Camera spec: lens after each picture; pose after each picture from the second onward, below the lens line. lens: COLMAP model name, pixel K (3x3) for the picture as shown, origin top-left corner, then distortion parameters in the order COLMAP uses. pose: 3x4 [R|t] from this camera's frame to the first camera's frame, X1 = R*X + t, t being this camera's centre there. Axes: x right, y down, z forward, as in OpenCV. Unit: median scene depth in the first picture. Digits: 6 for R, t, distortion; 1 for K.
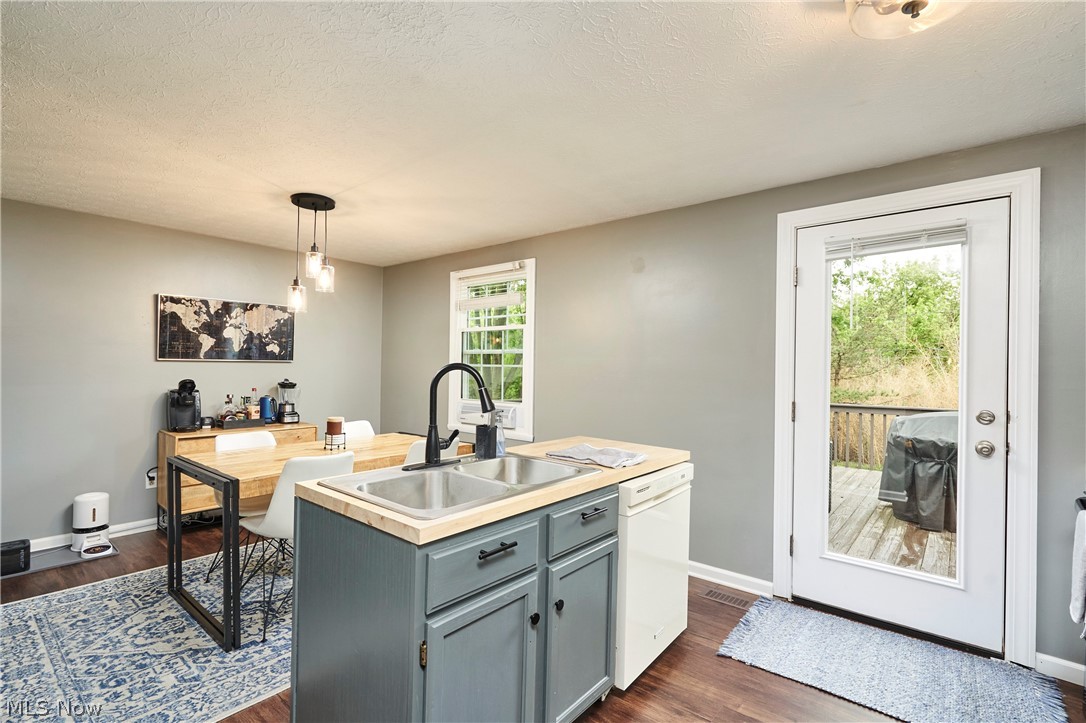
lens RADIAL K [[504.2, 0, 545.5], [0, 504.2, 364.5], [0, 0, 1]] dist [-0.002012, -0.000070]
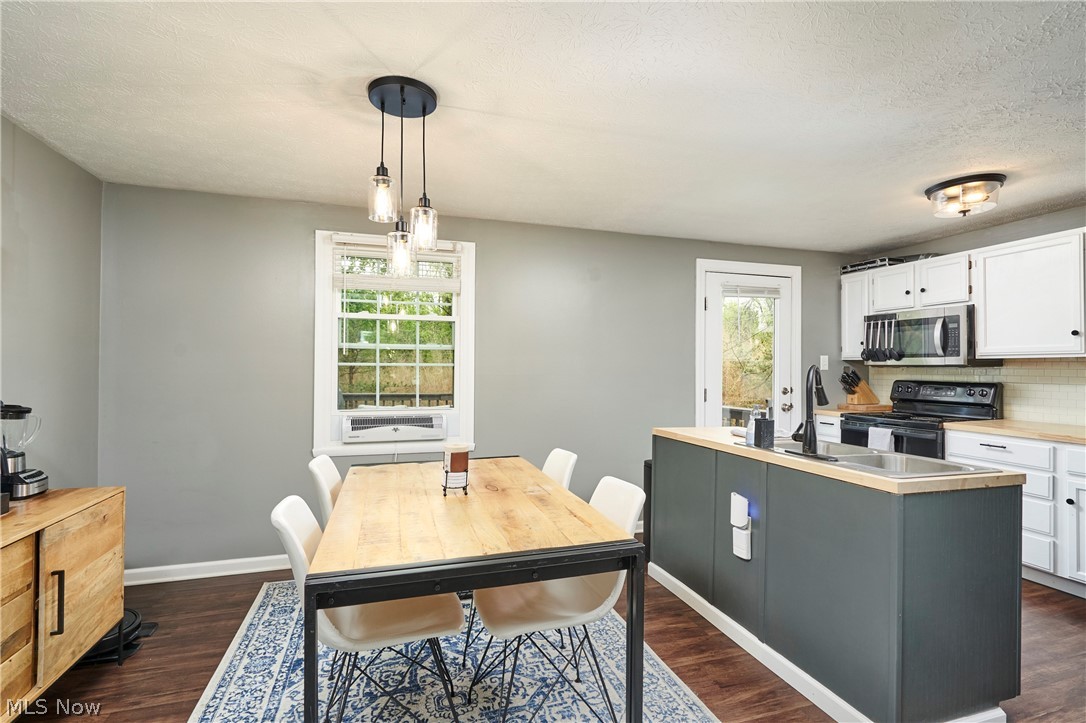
lens RADIAL K [[504.2, 0, 545.5], [0, 504.2, 364.5], [0, 0, 1]] dist [-0.002012, -0.000070]
pose [[0.535783, -0.008116, 0.844317, -0.830321], [-0.003130, 0.999928, 0.011598, -0.009875], [-0.844350, -0.008856, 0.535719, 0.498596]]
